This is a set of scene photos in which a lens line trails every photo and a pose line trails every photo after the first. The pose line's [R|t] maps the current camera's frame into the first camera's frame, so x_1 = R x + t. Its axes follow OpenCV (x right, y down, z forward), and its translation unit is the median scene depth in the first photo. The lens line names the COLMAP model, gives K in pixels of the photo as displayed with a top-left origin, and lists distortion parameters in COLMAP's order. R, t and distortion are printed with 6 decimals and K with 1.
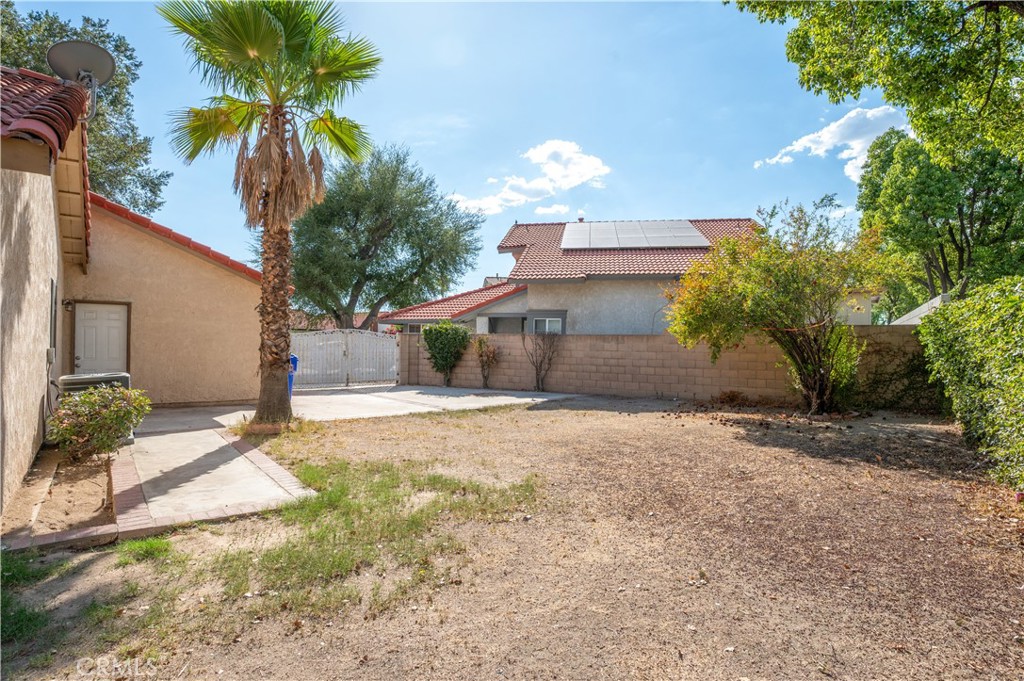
lens RADIAL K [[537.9, 0, 512.0], [0, 537.9, 340.5], [0, 0, 1]] dist [0.019047, 0.000277]
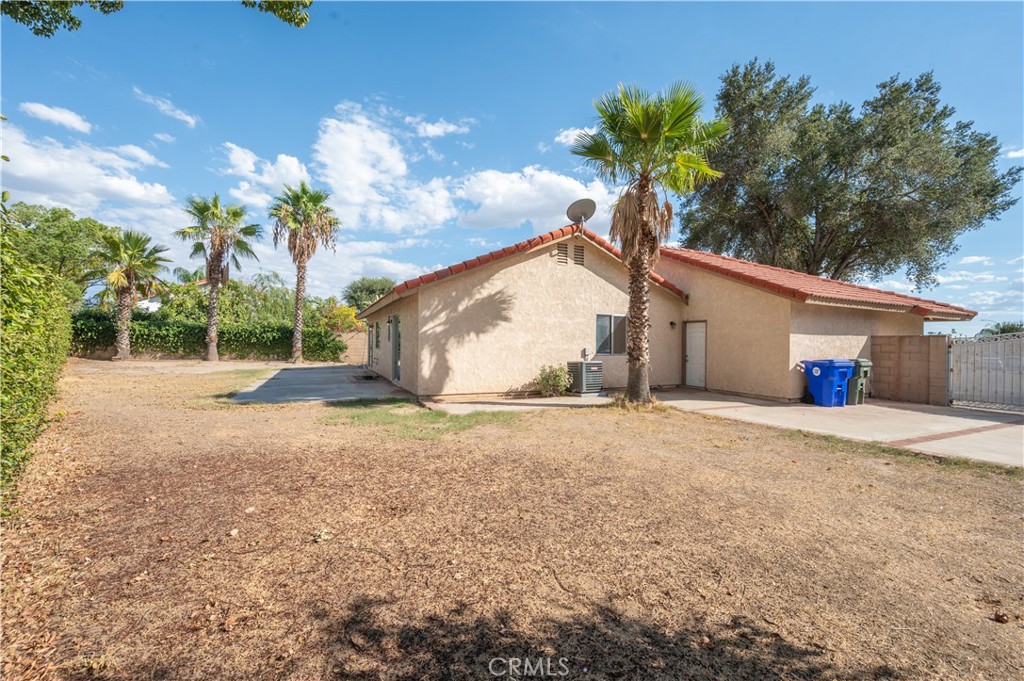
lens RADIAL K [[420.1, 0, 513.6], [0, 420.1, 343.7], [0, 0, 1]] dist [-0.000752, -0.000029]
pose [[-0.199276, -0.011407, -0.979877, 0.352086], [-0.007790, 0.999919, -0.010056, 0.007191], [0.979912, 0.005630, -0.199349, 0.455662]]
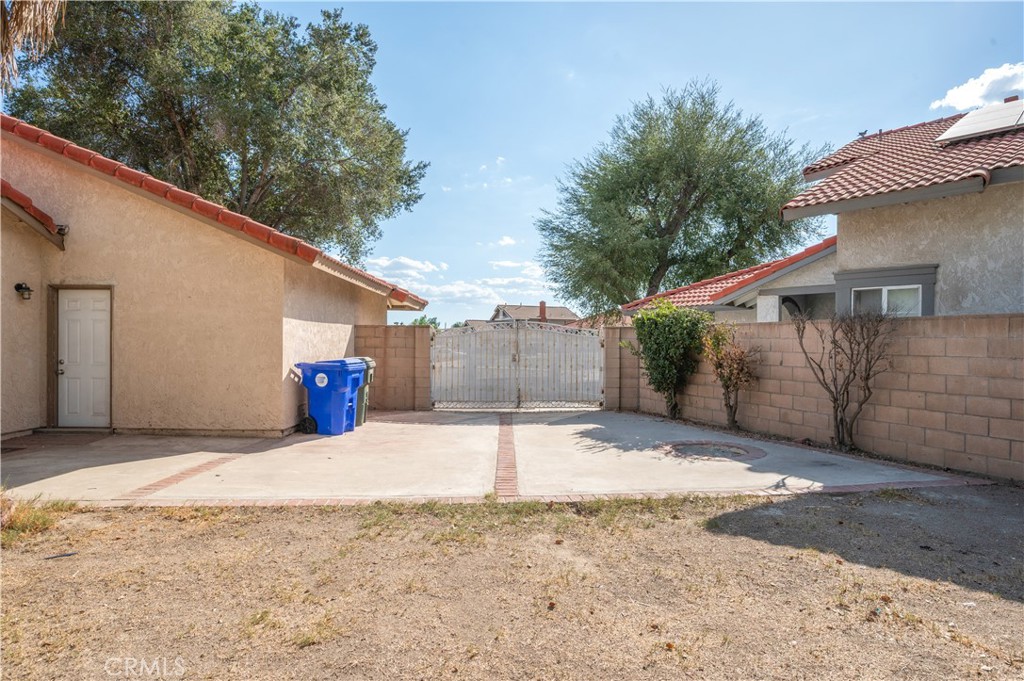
lens RADIAL K [[565.4, 0, 512.0], [0, 565.4, 340.5], [0, 0, 1]] dist [-0.000720, -0.000642]
pose [[0.801413, -0.008218, -0.598055, 0.107716], [0.006047, 0.999966, -0.005638, 0.006534], [0.598081, 0.000902, 0.801435, 0.461748]]
